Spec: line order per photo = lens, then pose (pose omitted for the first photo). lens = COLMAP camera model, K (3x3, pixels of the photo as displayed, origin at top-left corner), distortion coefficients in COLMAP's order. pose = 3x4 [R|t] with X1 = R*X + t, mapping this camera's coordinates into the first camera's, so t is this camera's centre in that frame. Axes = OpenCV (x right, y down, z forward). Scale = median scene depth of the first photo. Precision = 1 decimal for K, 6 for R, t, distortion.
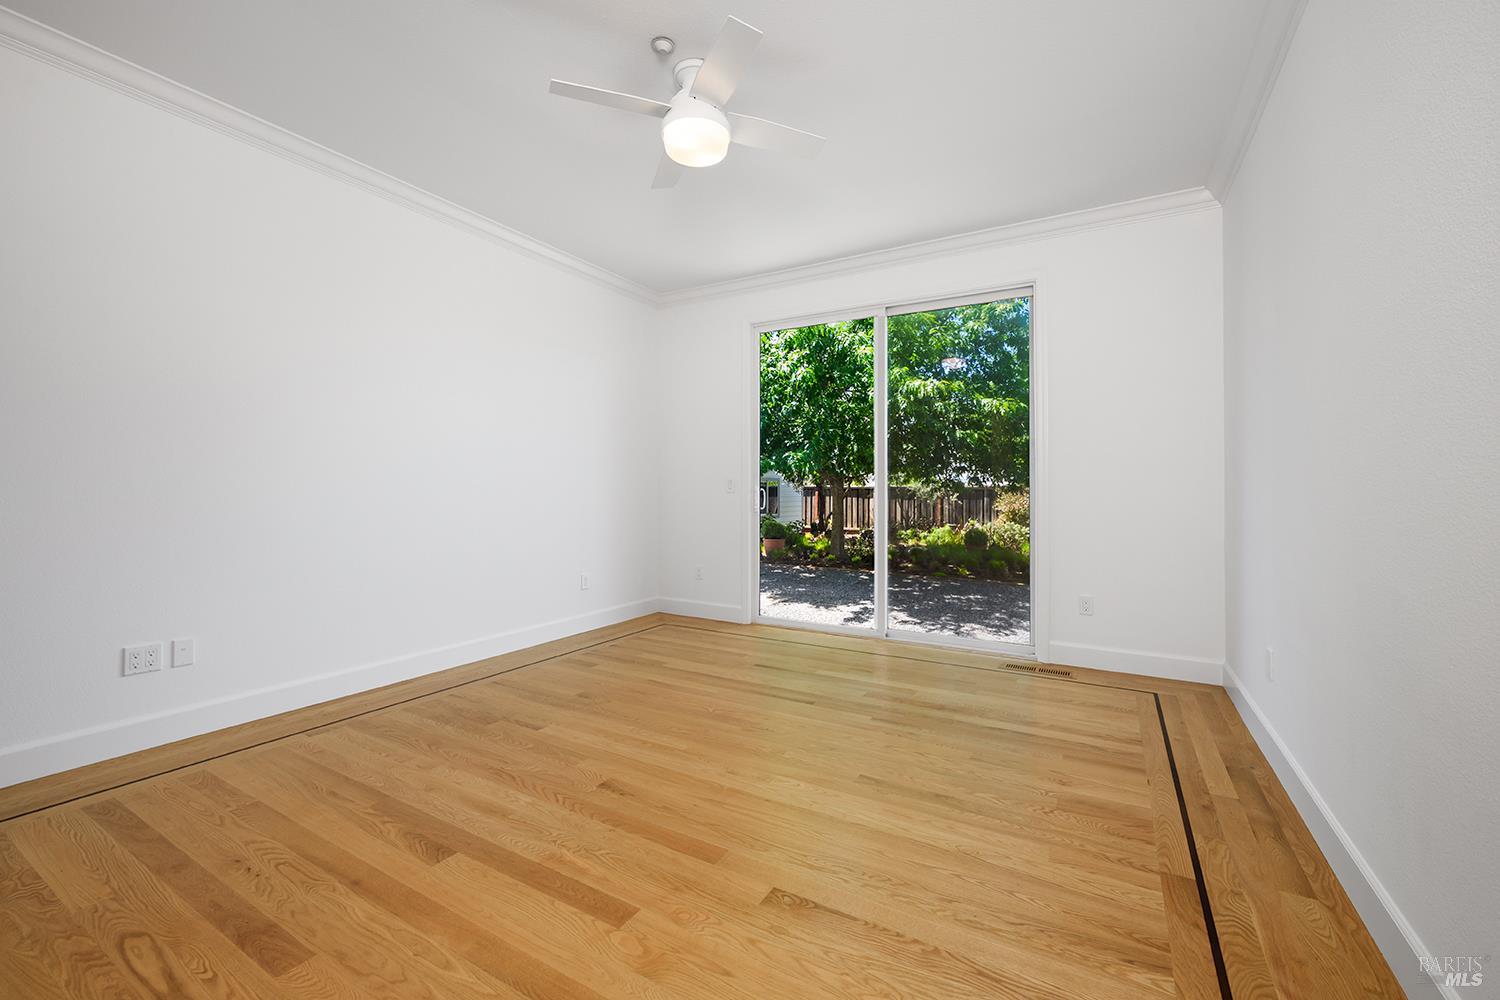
lens RADIAL K [[612.1, 0, 750.0], [0, 612.1, 500.0], [0, 0, 1]] dist [0.000335, -0.000070]
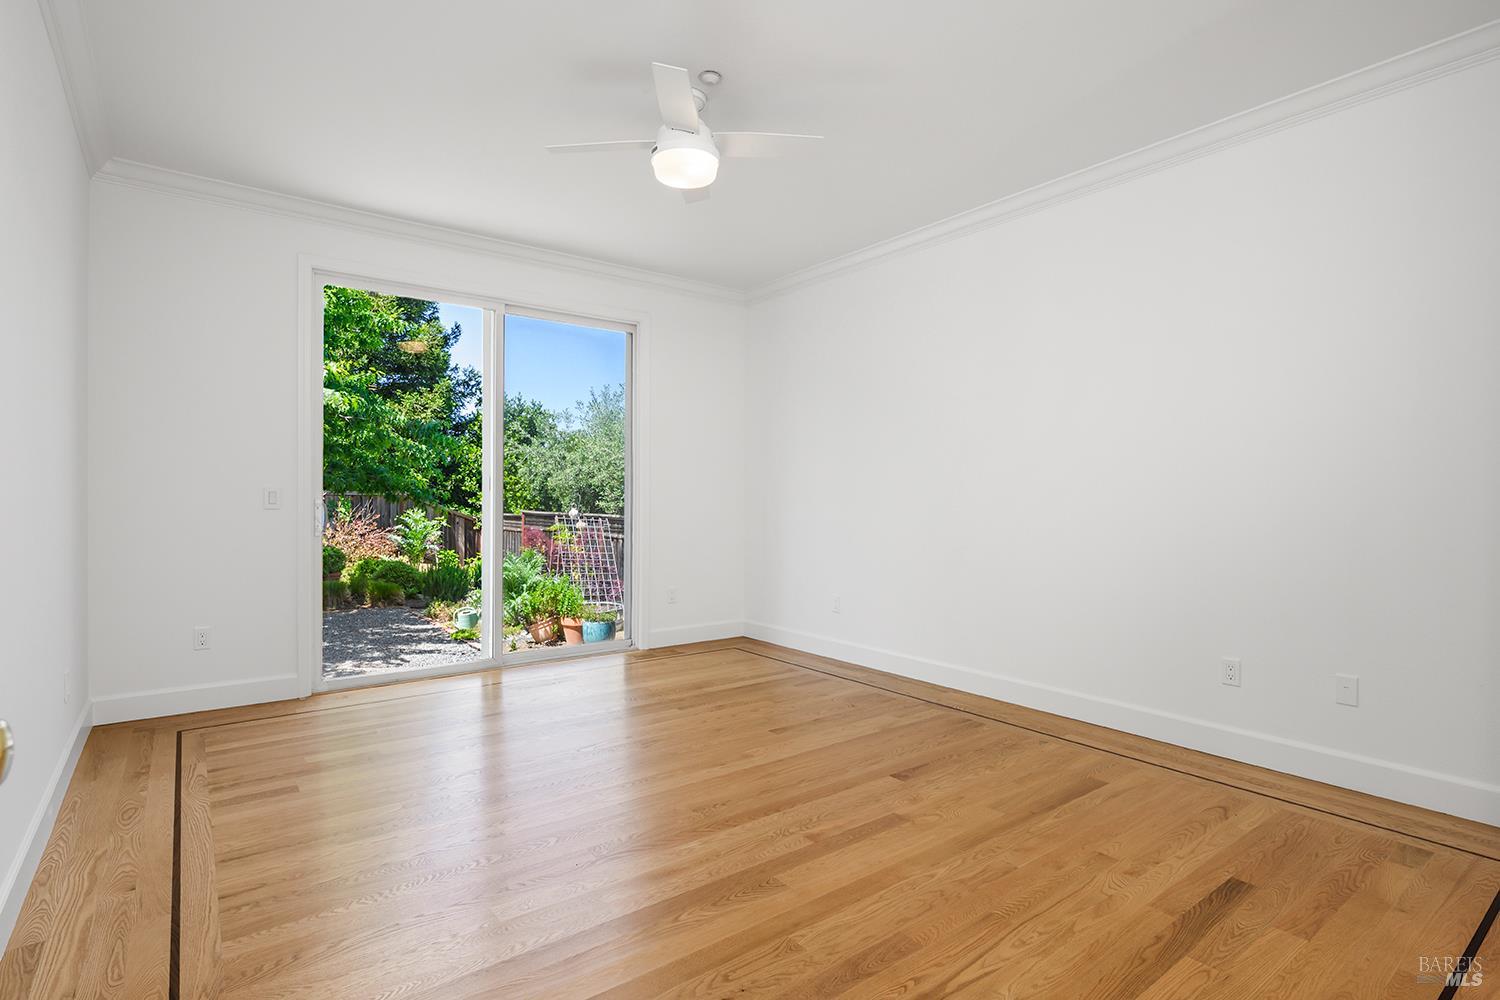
lens RADIAL K [[746.6, 0, 750.0], [0, 746.6, 500.0], [0, 0, 1]] dist [0.001641, 0.000091]
pose [[0.375039, -0.001955, 0.927007, -1.103089], [0.012864, 0.999912, -0.003096, -0.021879], [-0.926920, 0.013086, 0.375031, 0.390753]]
